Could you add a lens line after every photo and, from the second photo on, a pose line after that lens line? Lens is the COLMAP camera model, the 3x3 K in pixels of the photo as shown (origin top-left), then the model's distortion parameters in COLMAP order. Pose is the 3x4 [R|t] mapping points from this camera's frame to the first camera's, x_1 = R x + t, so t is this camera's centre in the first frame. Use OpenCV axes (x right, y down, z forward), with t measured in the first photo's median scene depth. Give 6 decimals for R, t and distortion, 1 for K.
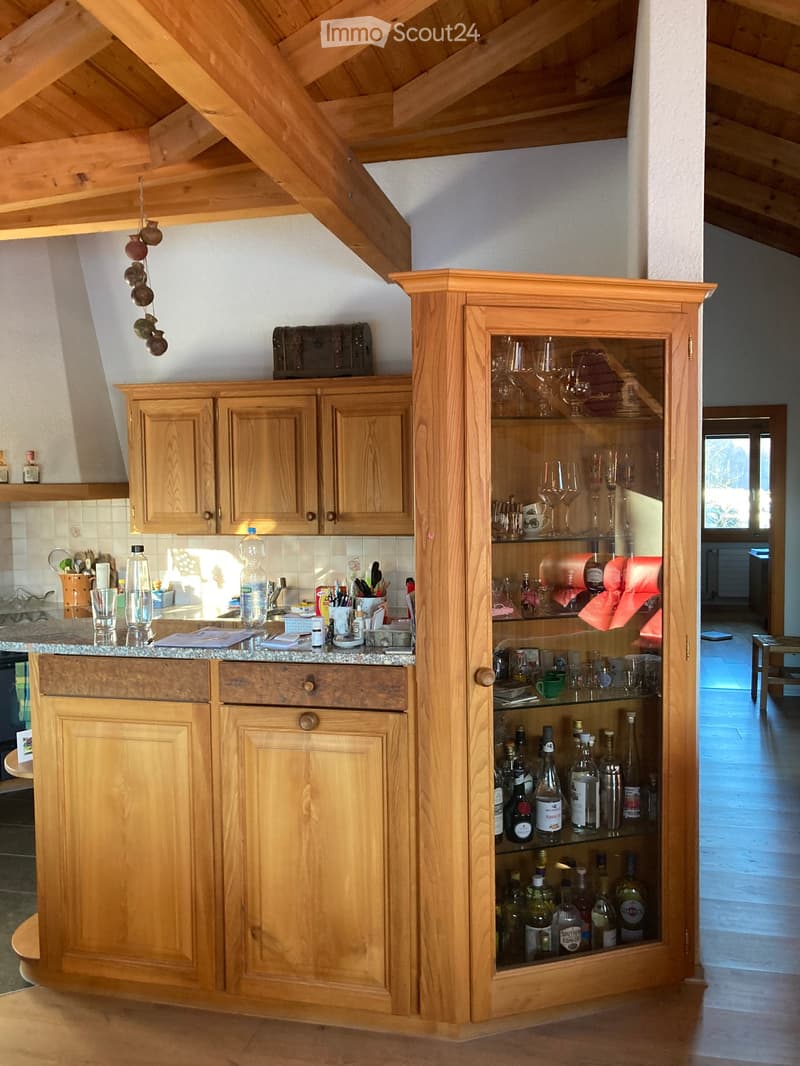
lens RADIAL K [[869.9, 0, 400.0], [0, 869.9, 533.0], [0, 0, 1]] dist [-0.006620, -0.008895]
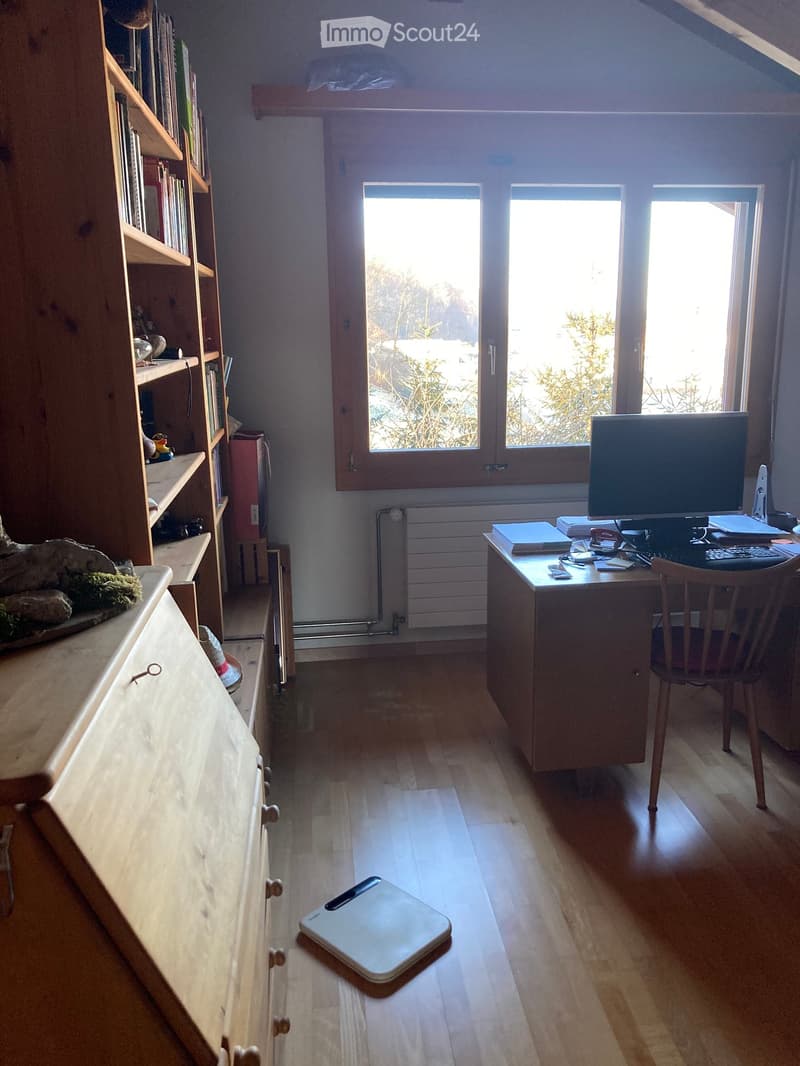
lens RADIAL K [[869.9, 0, 400.0], [0, 869.9, 533.0], [0, 0, 1]] dist [-0.006620, -0.008895]
pose [[0.946249, -0.070527, 0.315655, 0.244830], [0.017448, 0.985647, 0.167918, -0.033186], [-0.322967, -0.153385, 0.933898, 0.649114]]
